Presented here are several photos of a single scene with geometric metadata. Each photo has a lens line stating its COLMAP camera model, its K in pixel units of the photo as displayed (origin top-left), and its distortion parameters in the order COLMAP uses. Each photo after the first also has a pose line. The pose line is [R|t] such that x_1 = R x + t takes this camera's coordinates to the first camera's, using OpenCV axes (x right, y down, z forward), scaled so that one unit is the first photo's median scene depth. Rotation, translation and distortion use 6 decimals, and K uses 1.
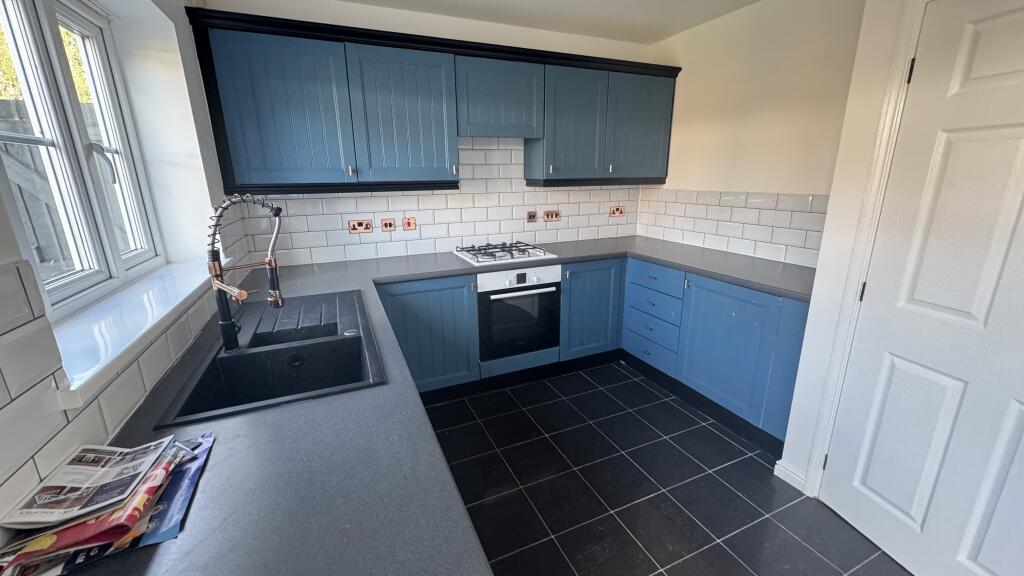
lens RADIAL K [[407.6, 0, 509.6], [0, 407.6, 287.2], [0, 0, 1]] dist [-0.002205, -0.000746]
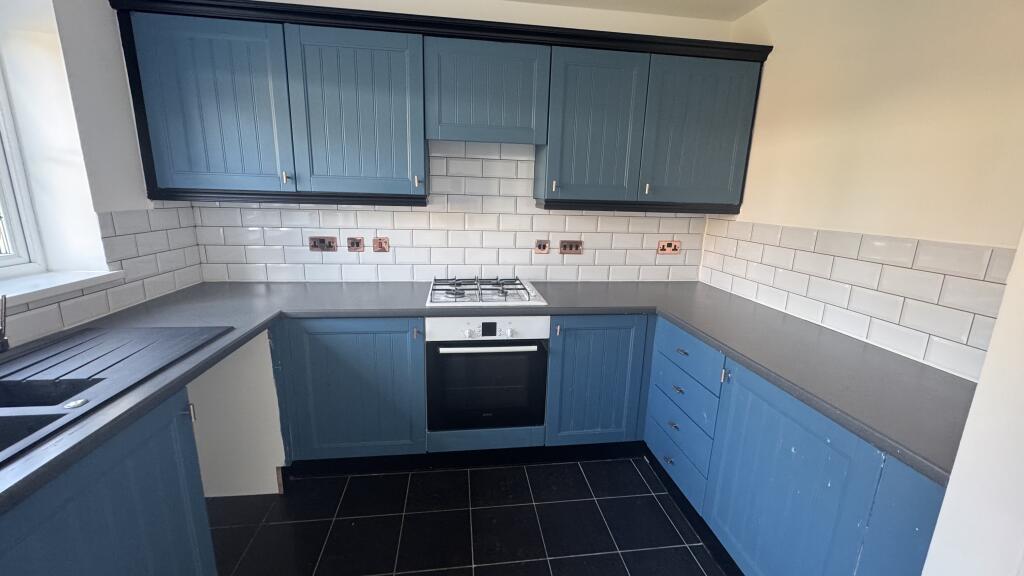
lens RADIAL K [[407.6, 0, 514.2], [0, 407.6, 286.1], [0, 0, 1]] dist [-0.002205, -0.000746]
pose [[0.958673, 0.101345, -0.265849, 0.245632], [-0.113695, 0.993018, -0.031444, -0.076101], [0.260806, 0.060370, 0.963502, 0.275352]]
